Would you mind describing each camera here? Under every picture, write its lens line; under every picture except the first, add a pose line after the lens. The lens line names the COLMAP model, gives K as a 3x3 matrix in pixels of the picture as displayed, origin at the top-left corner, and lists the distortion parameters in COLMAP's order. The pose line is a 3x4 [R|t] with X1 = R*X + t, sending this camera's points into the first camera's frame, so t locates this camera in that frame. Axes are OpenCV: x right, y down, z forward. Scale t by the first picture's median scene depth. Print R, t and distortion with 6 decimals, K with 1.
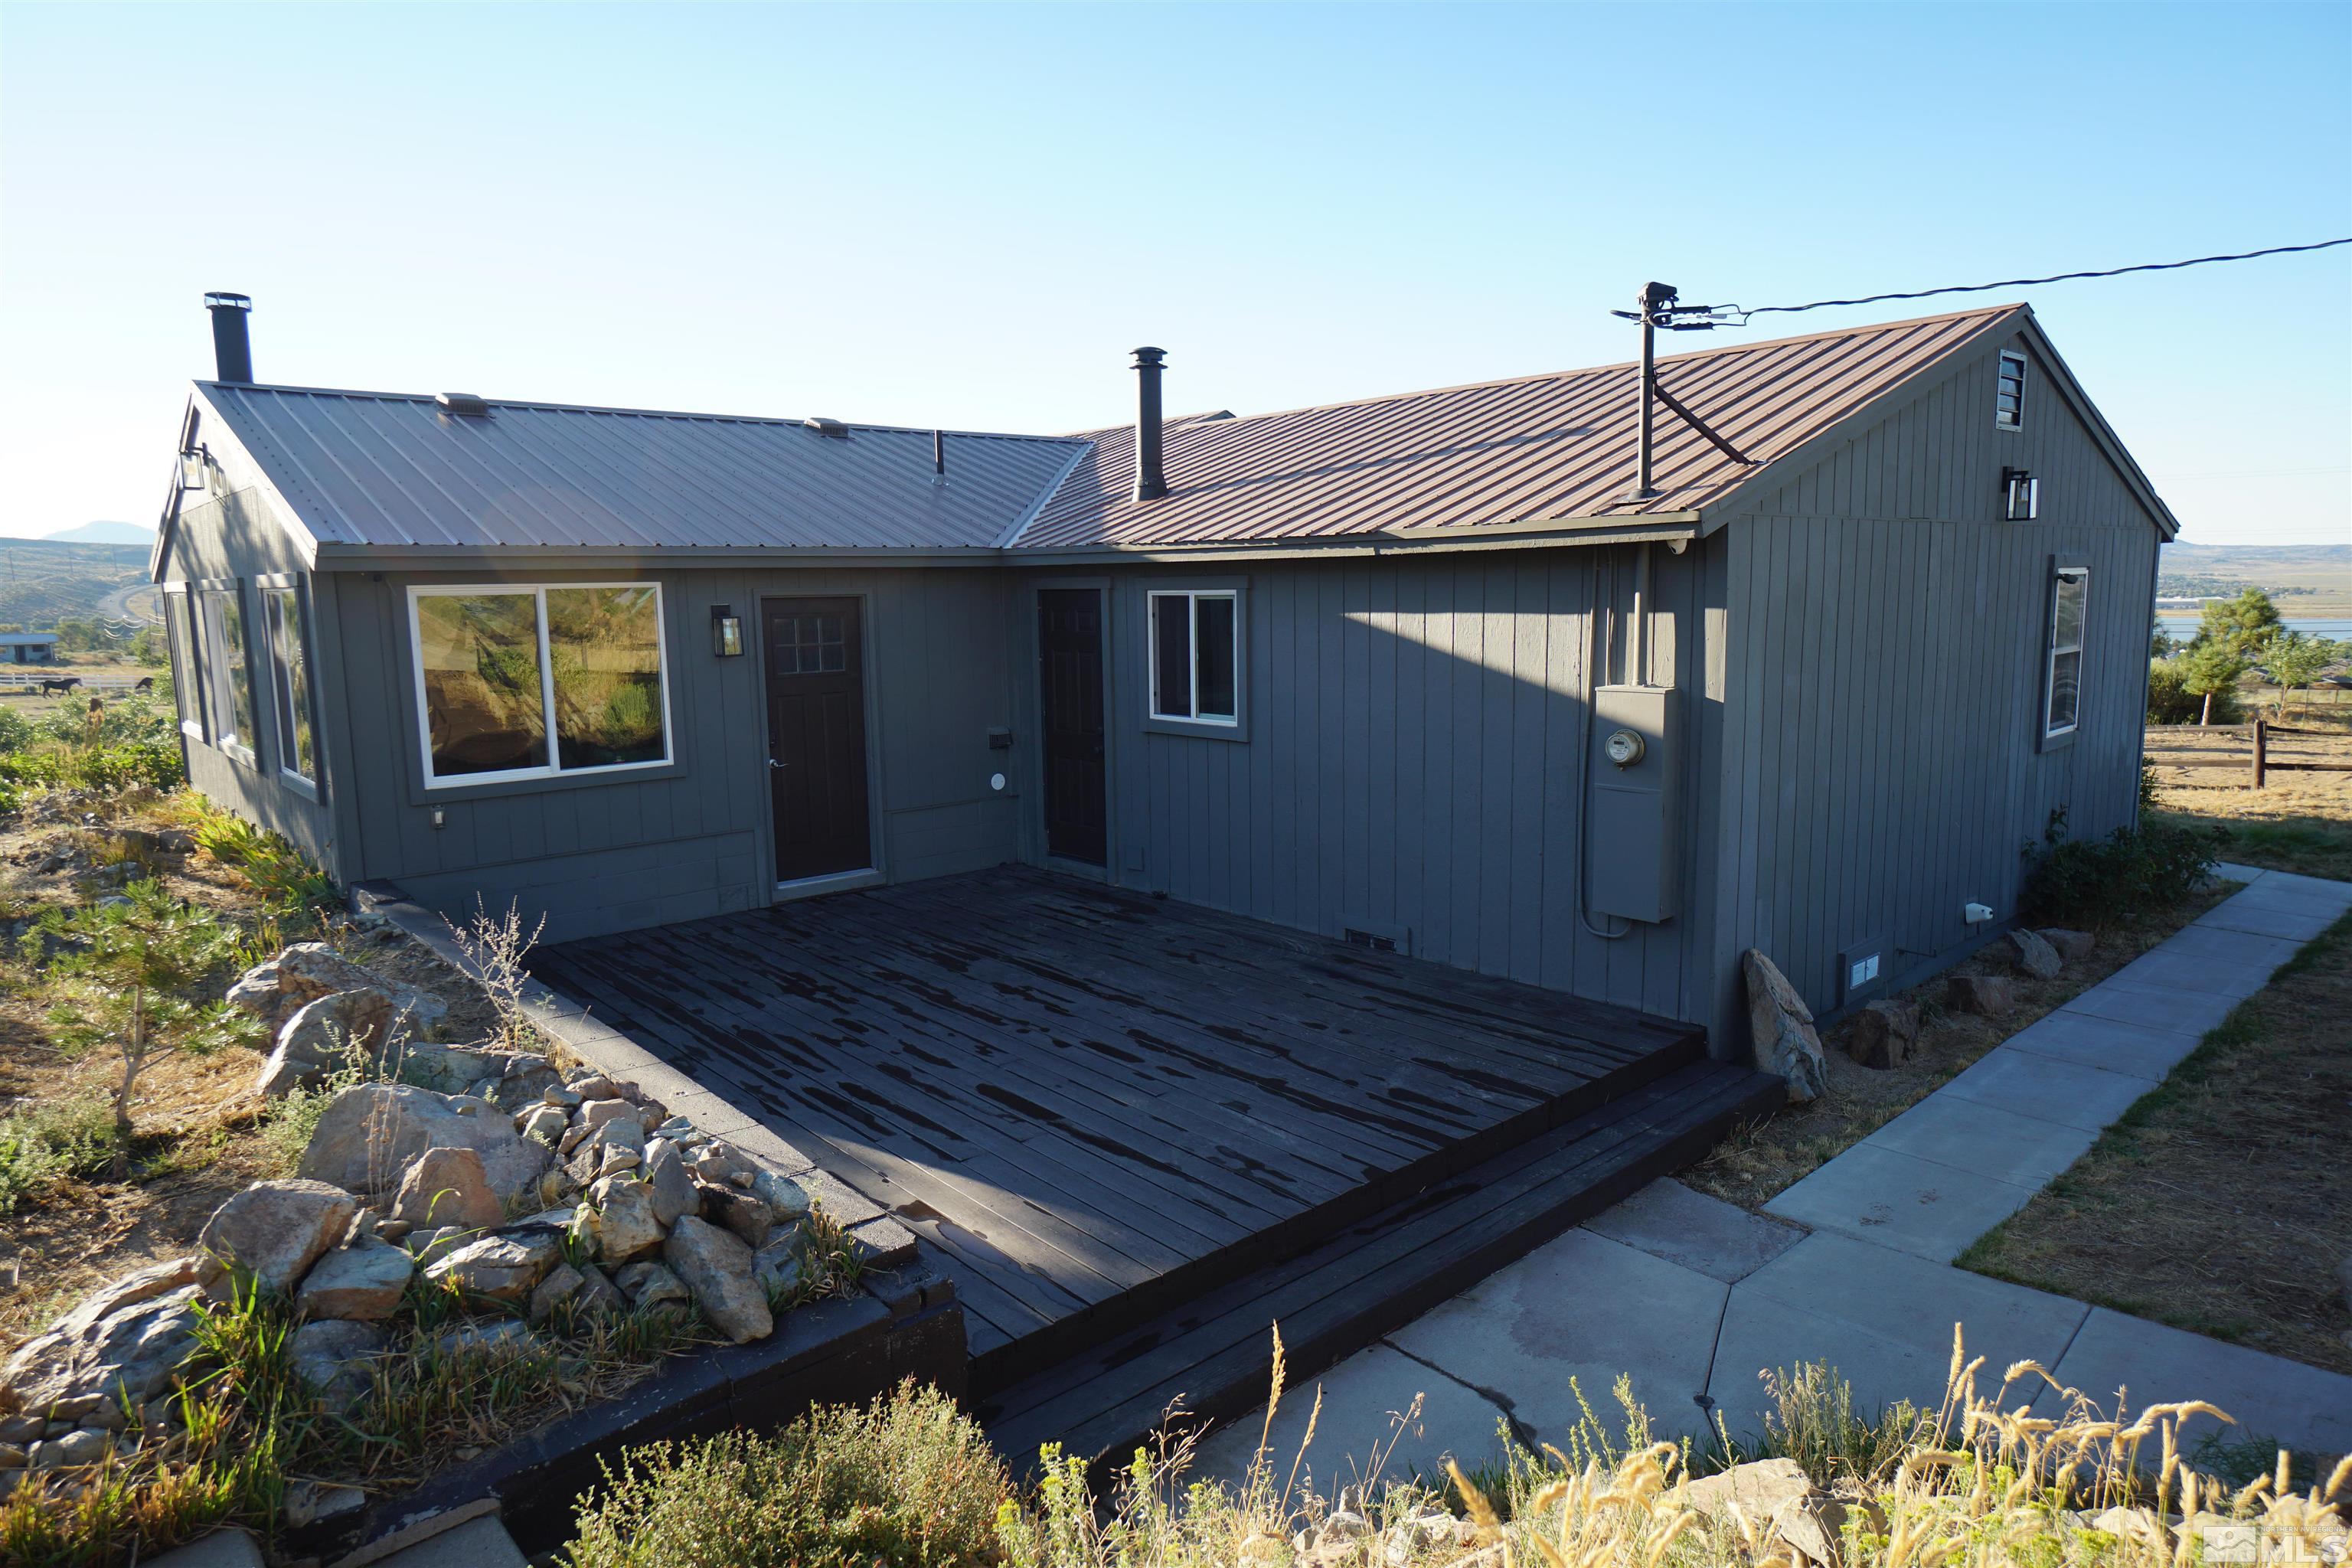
lens RADIAL K [[1384.5, 0, 1179.4], [0, 1384.5, 781.4], [0, 0, 1]] dist [-0.012103, 0.013219]
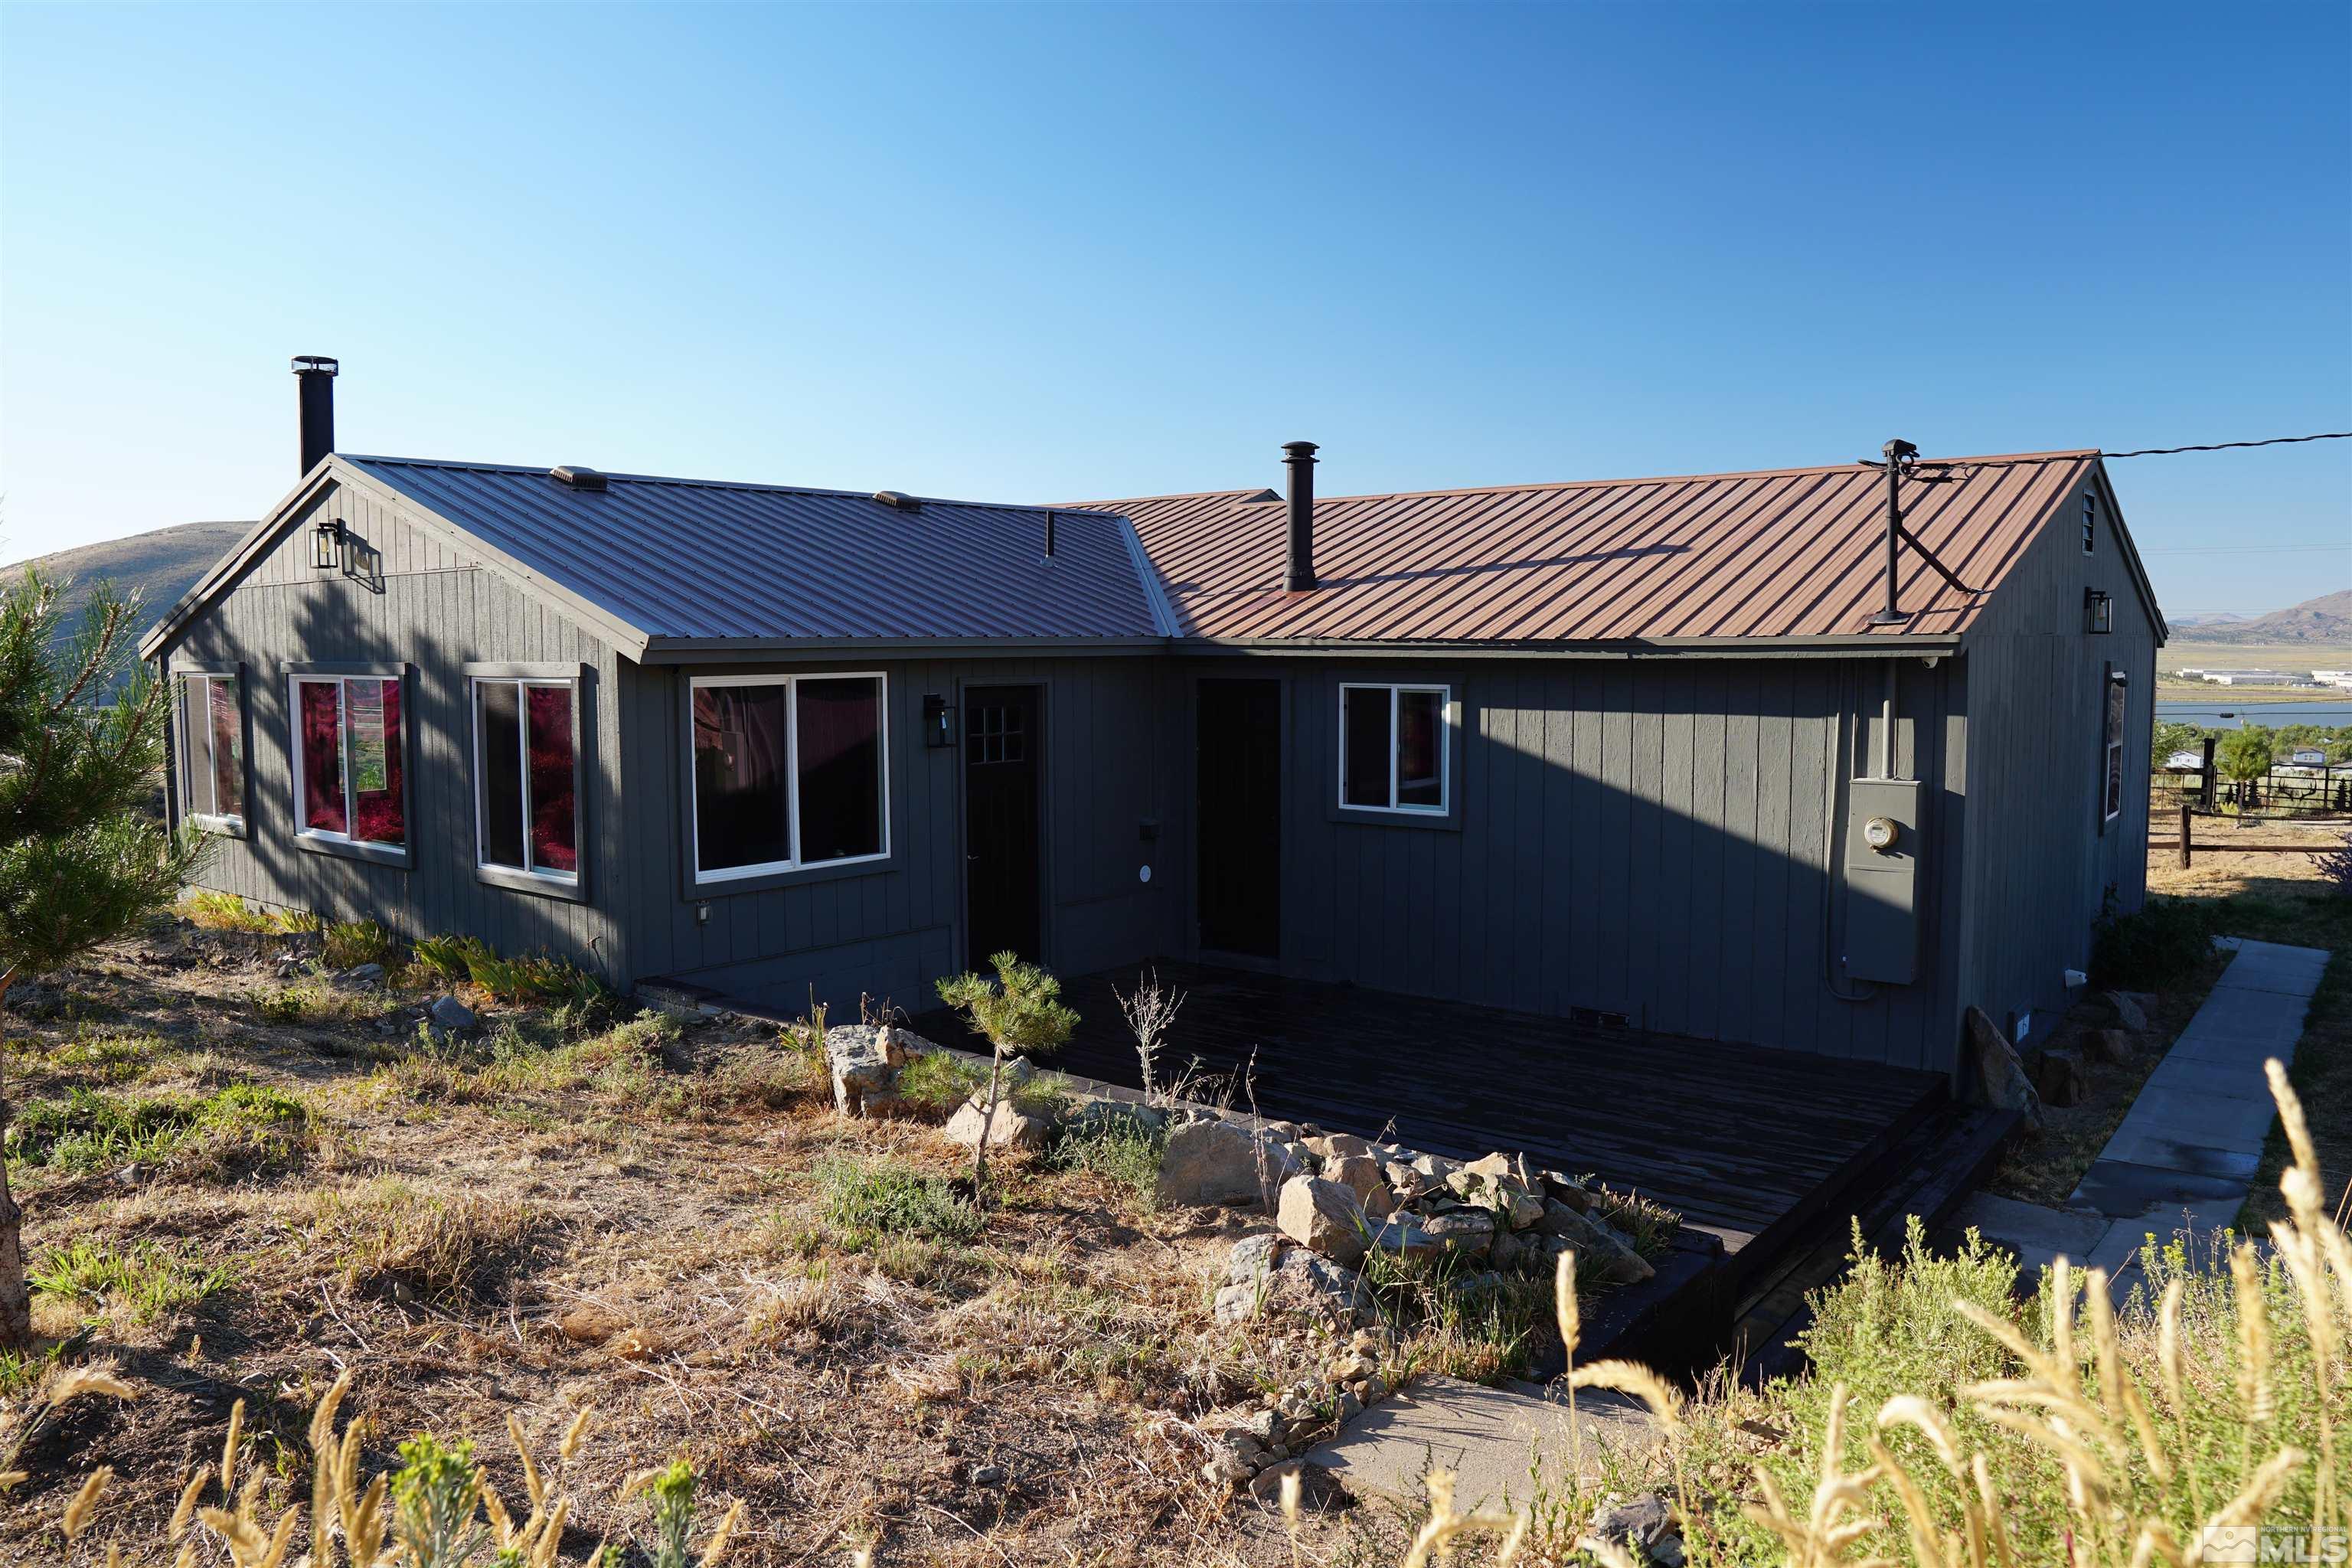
lens RADIAL K [[1646.2, 0, 1172.4], [0, 1646.2, 783.9], [0, 0, 1]] dist [-0.110558, 0.073054]
pose [[0.986679, -0.000784, 0.162680, -0.362788], [0.010202, 0.998318, -0.057064, 0.004025], [-0.162362, 0.057964, 0.985027, -0.176990]]
